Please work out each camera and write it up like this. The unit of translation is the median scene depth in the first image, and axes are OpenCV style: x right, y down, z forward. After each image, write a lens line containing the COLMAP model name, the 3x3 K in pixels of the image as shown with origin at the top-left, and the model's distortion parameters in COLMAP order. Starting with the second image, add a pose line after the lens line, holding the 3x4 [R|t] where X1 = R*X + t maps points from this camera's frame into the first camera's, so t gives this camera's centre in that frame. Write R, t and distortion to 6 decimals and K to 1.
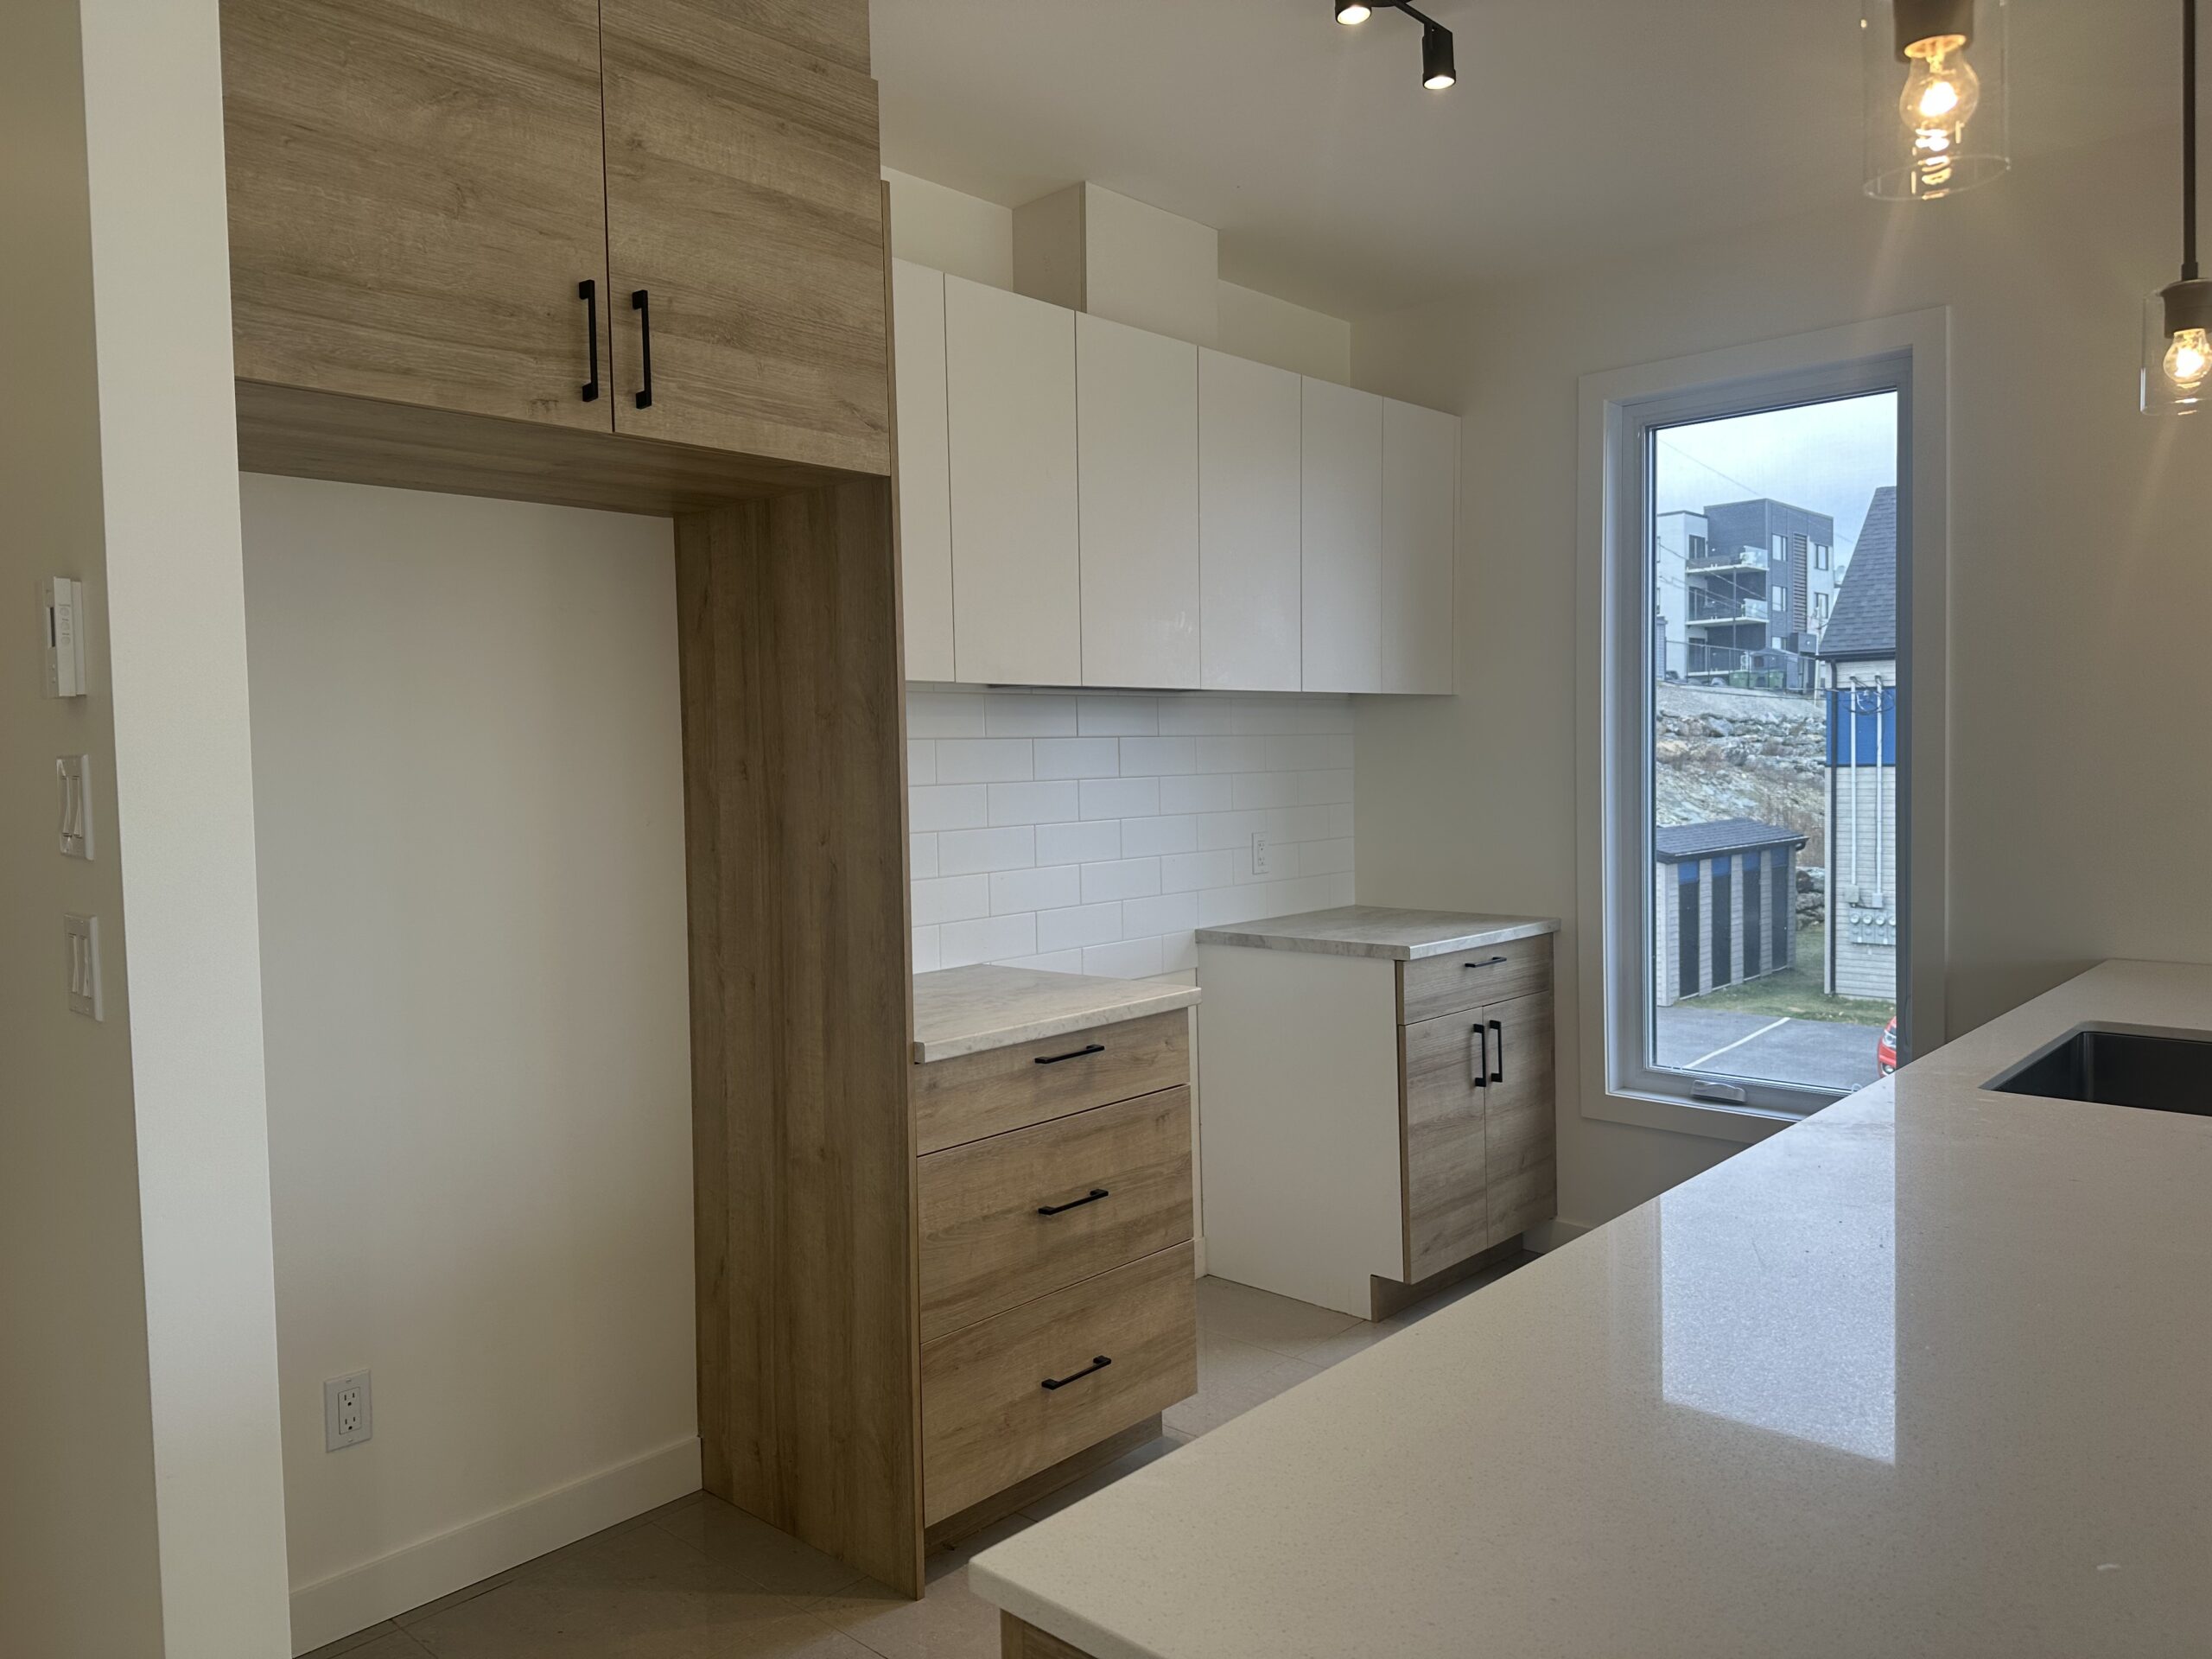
lens RADIAL K [[1565.1, 0, 1096.3], [0, 1565.1, 824.9], [0, 0, 1]] dist [0.103871, -0.141851]
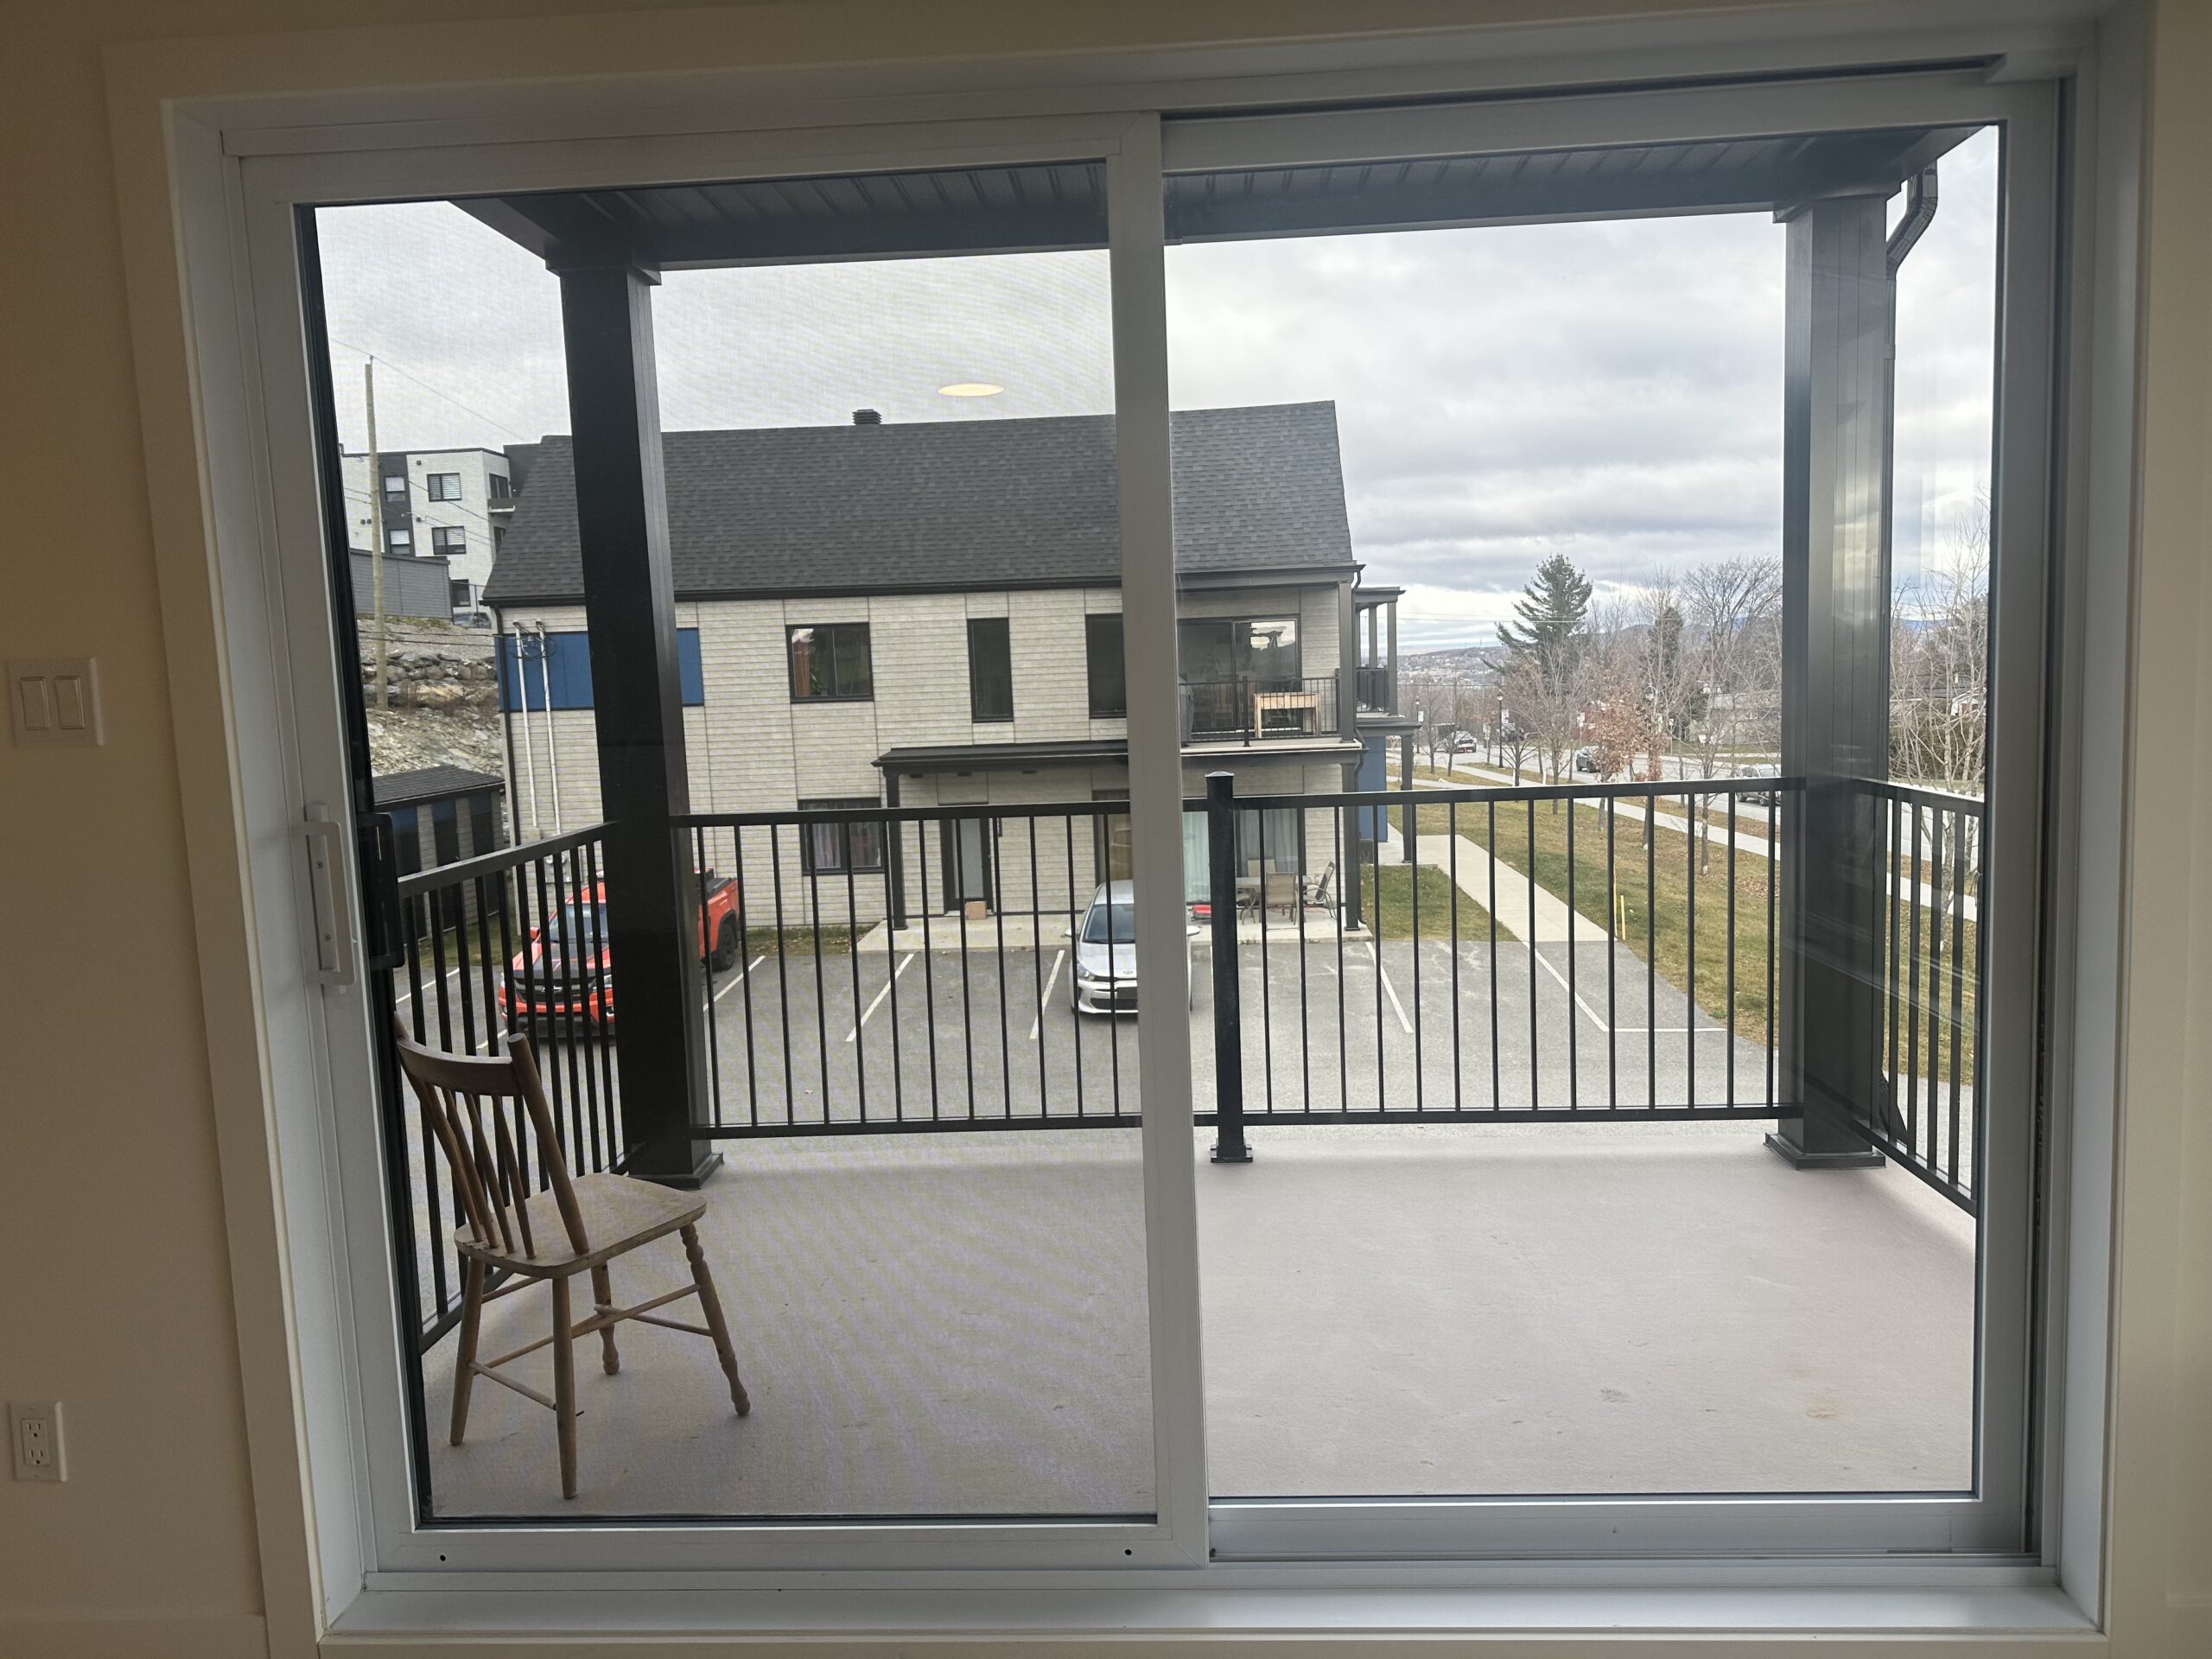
lens RADIAL K [[1546.4, 0, 1125.6], [0, 1546.4, 835.9], [0, 0, 1]] dist [0.157176, -0.267994]
pose [[0.770473, -0.082004, 0.632176, 0.122827], [0.054024, 0.996523, 0.063424, -0.000395], [-0.635179, -0.014714, 0.772225, -0.021540]]
